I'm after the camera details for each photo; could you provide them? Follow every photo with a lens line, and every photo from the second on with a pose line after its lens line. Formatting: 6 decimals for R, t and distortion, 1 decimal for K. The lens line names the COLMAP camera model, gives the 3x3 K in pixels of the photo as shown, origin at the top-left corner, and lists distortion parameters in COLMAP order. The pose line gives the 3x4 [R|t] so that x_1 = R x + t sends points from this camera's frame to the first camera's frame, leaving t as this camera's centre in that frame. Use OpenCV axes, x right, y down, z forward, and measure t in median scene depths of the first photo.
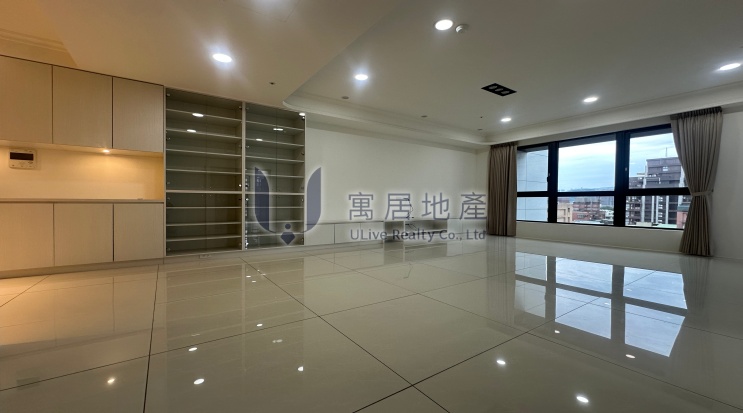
lens RADIAL K [[297.7, 0, 371.1], [0, 297.7, 208.3], [0, 0, 1]] dist [0.000070, -0.000007]
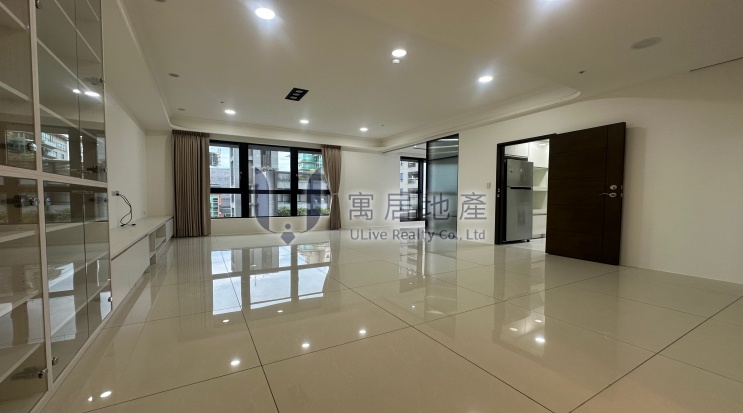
lens RADIAL K [[298.0, 0, 369.6], [0, 298.0, 214.6], [0, 0, 1]] dist [-0.000321, -0.000010]
pose [[0.097985, -0.059746, 0.993393, -0.504555], [0.018268, 0.998136, 0.058229, -0.020511], [-0.995020, 0.012442, 0.098894, 0.509470]]
